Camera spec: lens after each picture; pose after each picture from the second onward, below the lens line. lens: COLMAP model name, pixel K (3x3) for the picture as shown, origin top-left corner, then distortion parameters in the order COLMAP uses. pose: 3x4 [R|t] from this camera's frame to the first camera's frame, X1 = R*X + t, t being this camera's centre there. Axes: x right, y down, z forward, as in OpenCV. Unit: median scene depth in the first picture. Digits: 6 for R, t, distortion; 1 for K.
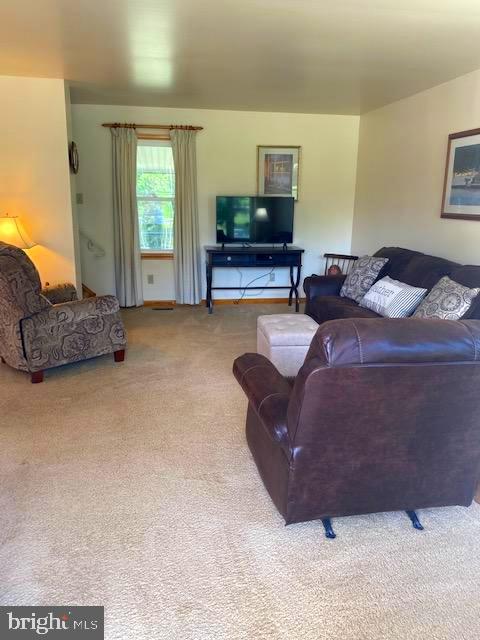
lens RADIAL K [[488.5, 0, 240.0], [0, 488.5, 320.0], [0, 0, 1]] dist [-0.000076, -0.006913]
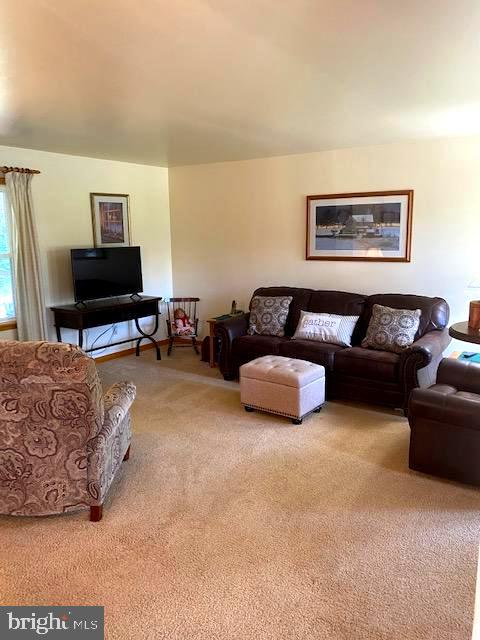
lens RADIAL K [[488.5, 0, 240.0], [0, 488.5, 320.0], [0, 0, 1]] dist [-0.000076, -0.006913]
pose [[0.685769, -0.157166, 0.710647, -0.466604], [0.197049, 0.980033, 0.026592, -0.091180], [-0.700637, 0.121796, 0.703046, 0.182692]]
